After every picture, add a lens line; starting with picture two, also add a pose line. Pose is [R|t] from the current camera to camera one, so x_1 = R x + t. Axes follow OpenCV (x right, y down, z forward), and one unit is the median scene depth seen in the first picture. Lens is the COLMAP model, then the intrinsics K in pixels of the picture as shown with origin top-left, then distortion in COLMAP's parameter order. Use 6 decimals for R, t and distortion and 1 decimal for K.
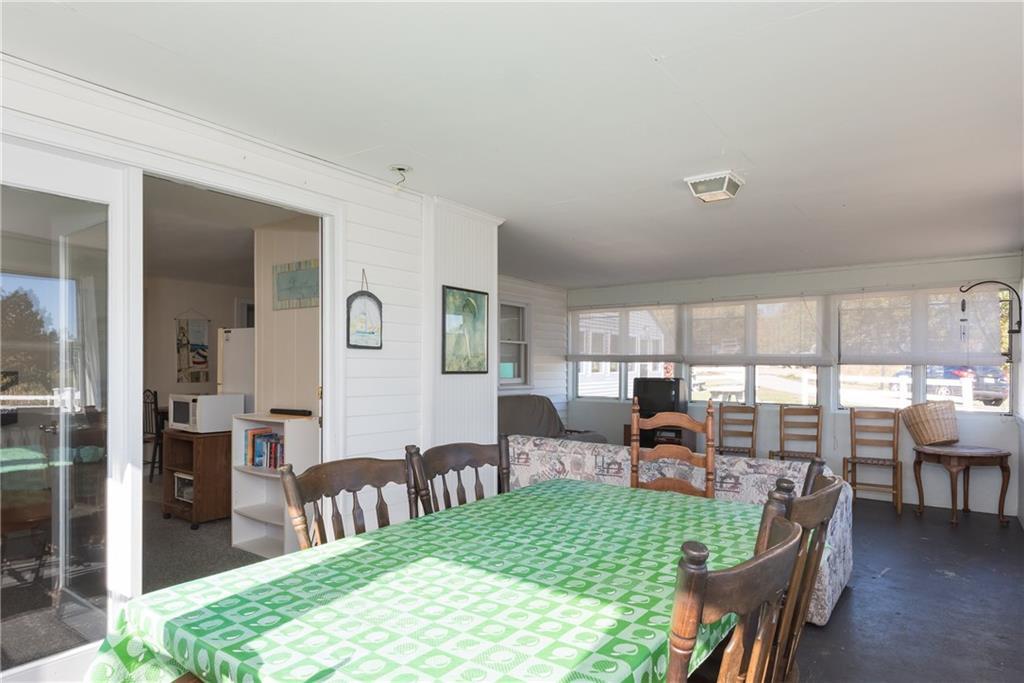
lens RADIAL K [[596.9, 0, 506.0], [0, 596.9, 362.0], [0, 0, 1]] dist [0.030422, -0.000576]
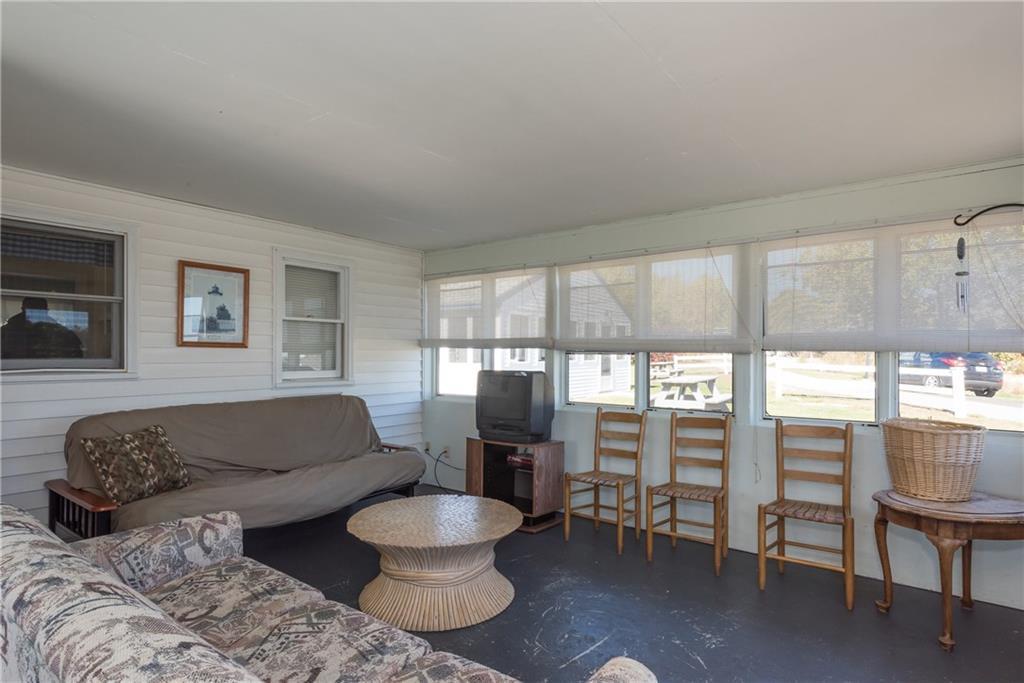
lens RADIAL K [[547.2, 0, 508.8], [0, 547.2, 350.7], [0, 0, 1]] dist [0.028643, -0.001058]
pose [[0.999659, -0.001025, -0.026084, 0.264192], [0.001022, 0.999999, -0.000128, 0.003762], [0.026084, 0.000101, 0.999660, 0.359788]]
